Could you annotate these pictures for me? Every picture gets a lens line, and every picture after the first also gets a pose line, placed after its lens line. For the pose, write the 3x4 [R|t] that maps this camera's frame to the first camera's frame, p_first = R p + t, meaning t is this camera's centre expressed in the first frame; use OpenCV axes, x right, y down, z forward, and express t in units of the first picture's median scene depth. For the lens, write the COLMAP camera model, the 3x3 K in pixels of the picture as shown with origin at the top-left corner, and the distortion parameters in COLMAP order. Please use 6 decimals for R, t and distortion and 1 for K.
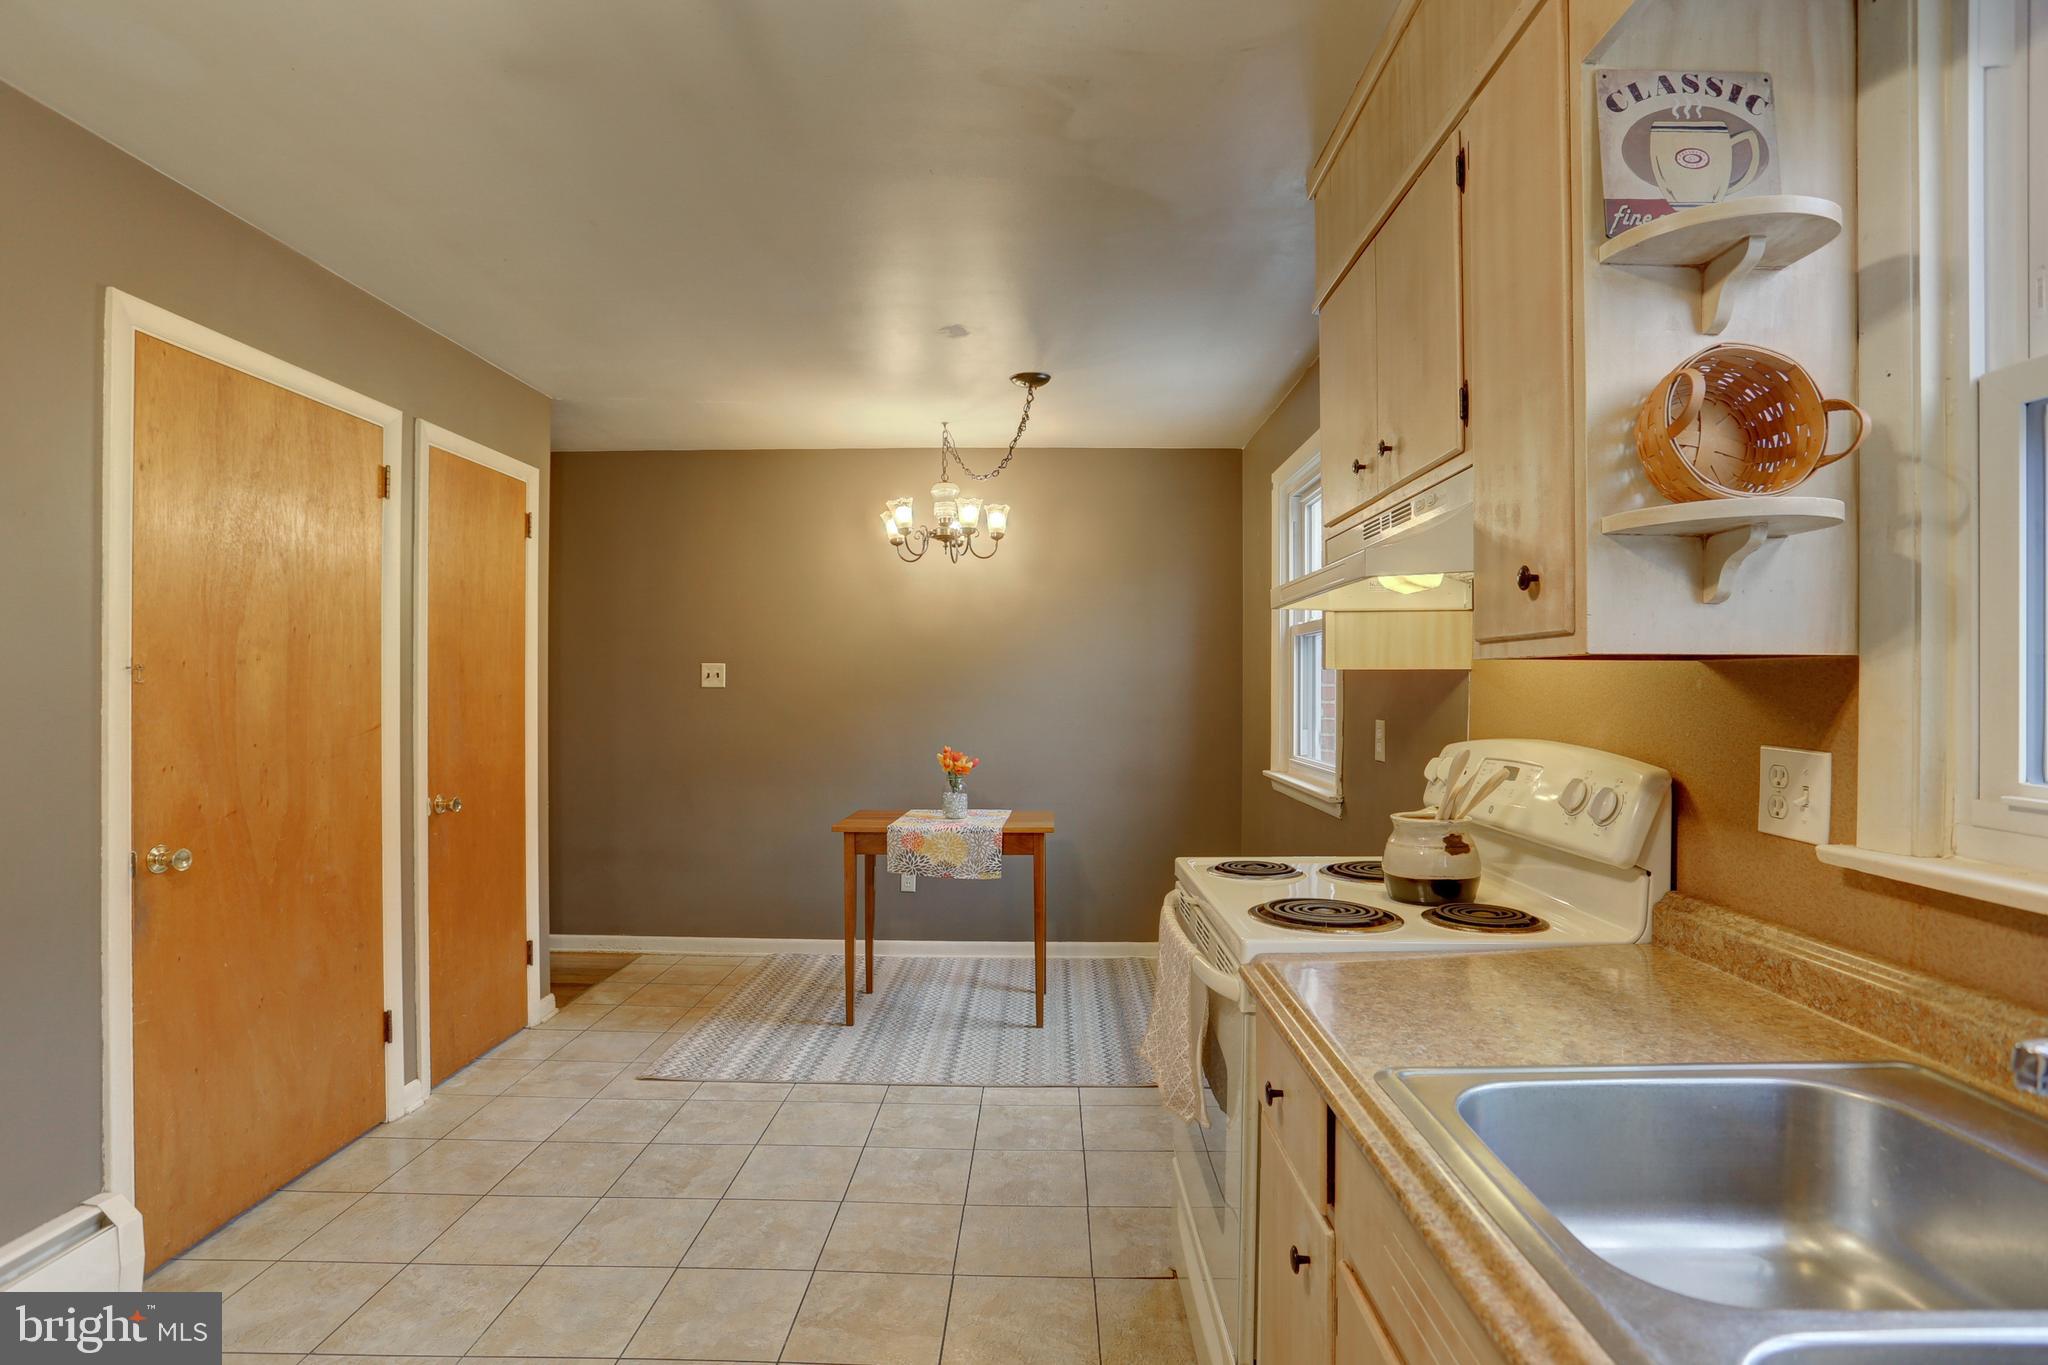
lens RADIAL K [[1010.5, 0, 1038.4], [0, 1010.5, 689.2], [0, 0, 1]] dist [-0.079330, 0.035295]
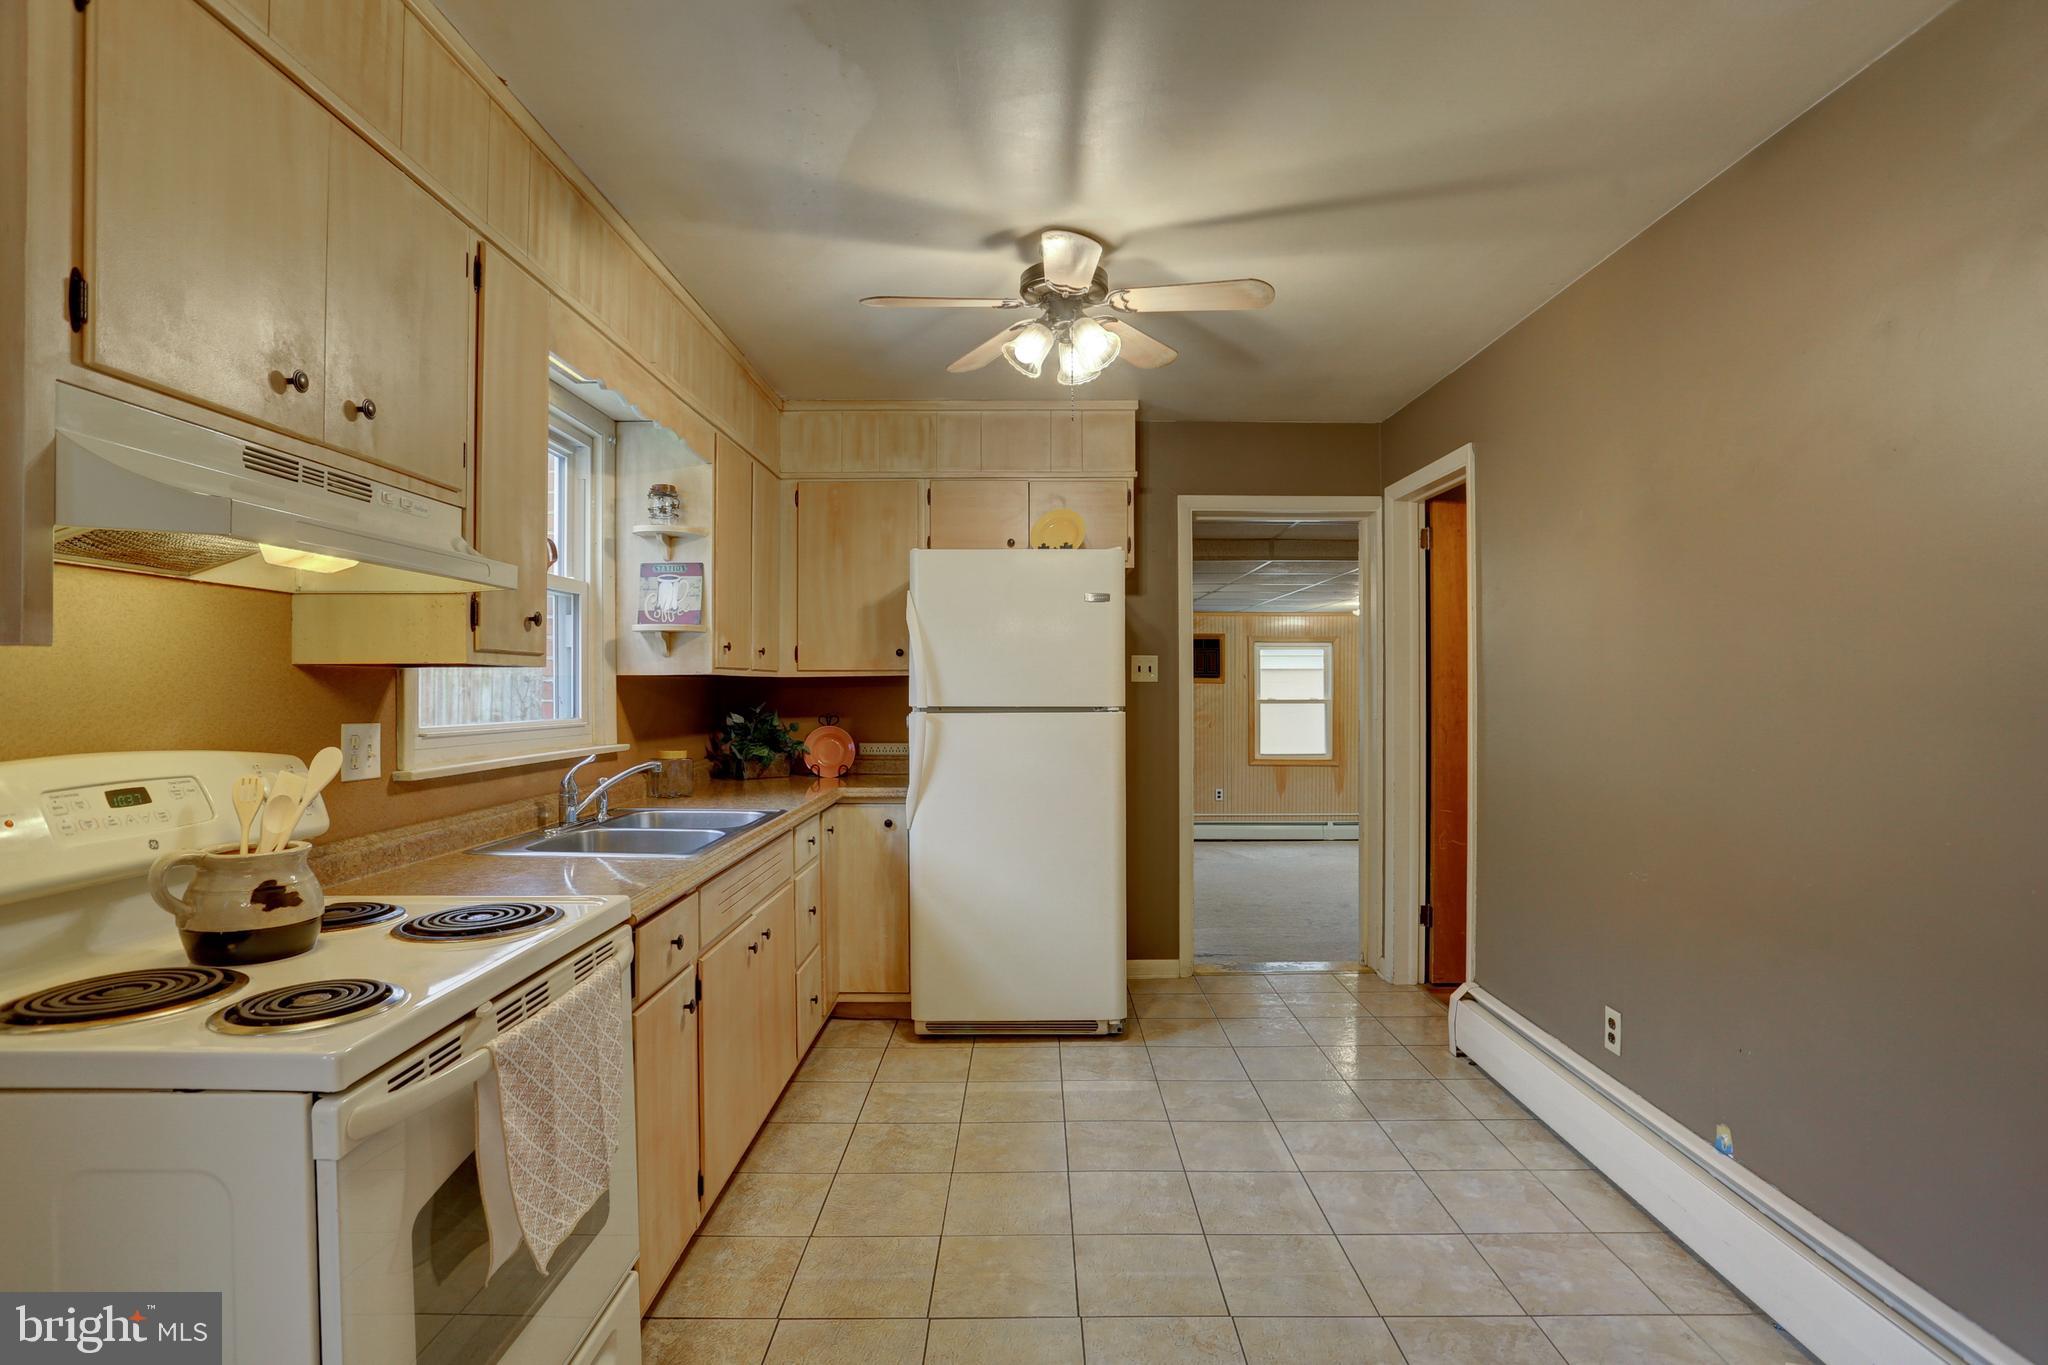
lens RADIAL K [[1002.3, 0, 1032.2], [0, 1002.3, 691.0], [0, 0, 1]] dist [-0.077297, 0.034151]
pose [[-0.999938, 0.001169, -0.011040, -0.147344], [0.001101, 0.999980, 0.006180, -0.000642], [0.011047, 0.006168, -0.999920, 1.219238]]
